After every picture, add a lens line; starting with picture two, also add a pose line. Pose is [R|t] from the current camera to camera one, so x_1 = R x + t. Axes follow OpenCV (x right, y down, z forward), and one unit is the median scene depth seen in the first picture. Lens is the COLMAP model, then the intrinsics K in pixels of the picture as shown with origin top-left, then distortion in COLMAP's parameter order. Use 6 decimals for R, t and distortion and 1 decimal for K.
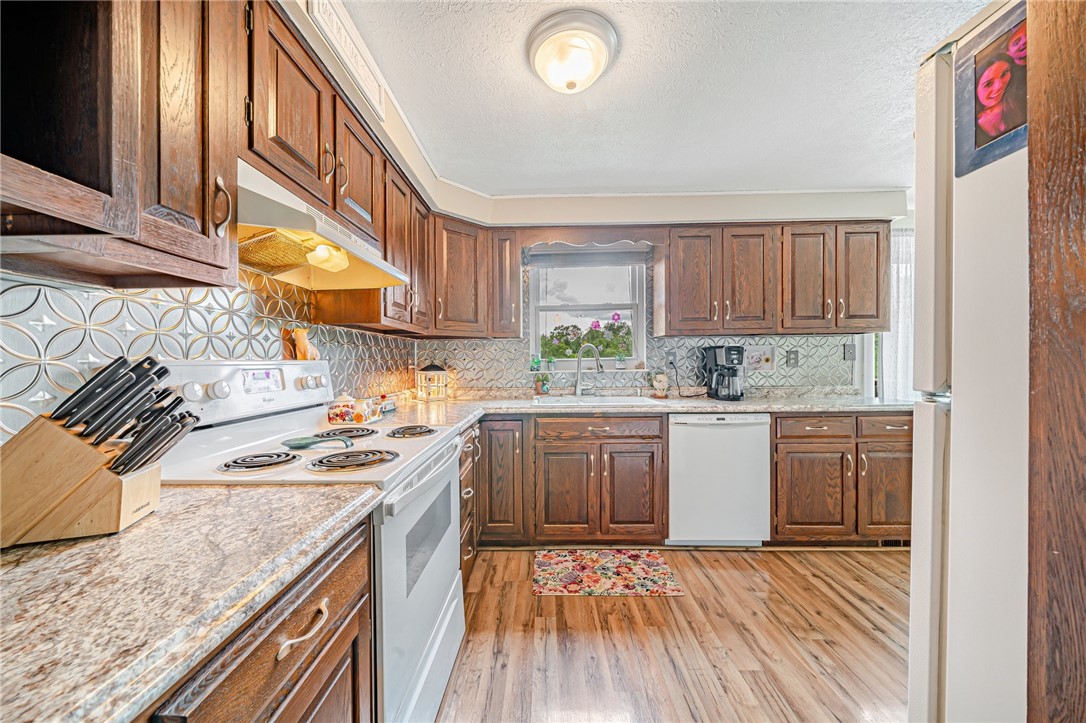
lens RADIAL K [[379.4, 0, 538.7], [0, 379.4, 368.7], [0, 0, 1]] dist [-0.000842, -0.000069]
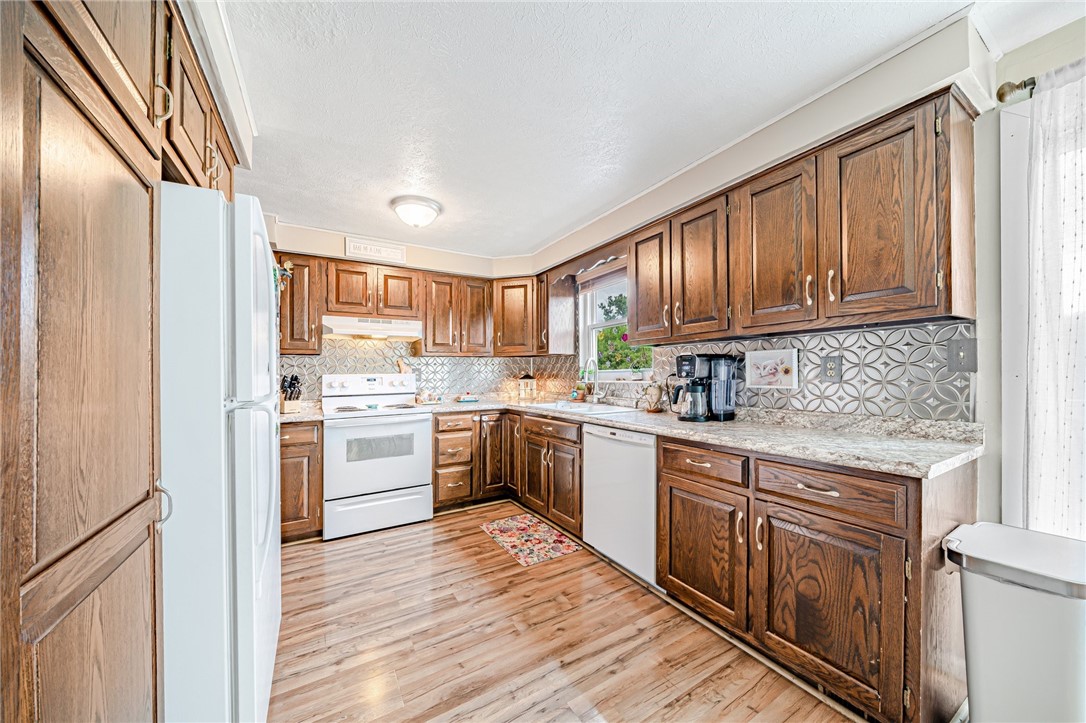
lens RADIAL K [[380.6, 0, 541.6], [0, 380.6, 374.4], [0, 0, 1]] dist [-0.001516, -0.000081]
pose [[0.528379, 0.006110, -0.848987, 1.213205], [-0.008099, 0.999965, 0.002157, -0.019545], [0.848970, 0.005736, 0.528410, 0.333080]]
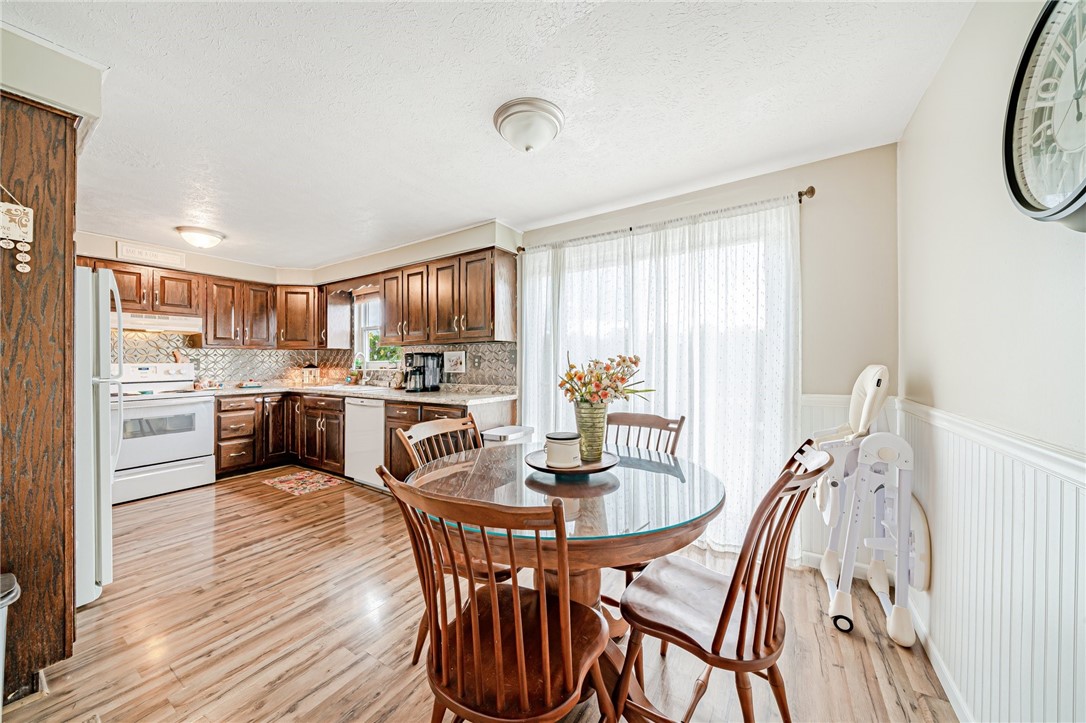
lens RADIAL K [[381.9, 0, 537.6], [0, 381.9, 365.5], [0, 0, 1]] dist [-0.001453, -0.000126]
pose [[0.845761, 0.009906, -0.533470, 1.921666], [-0.011317, 0.999936, 0.000626, -0.024175], [0.533442, 0.005508, 0.845818, 0.067481]]
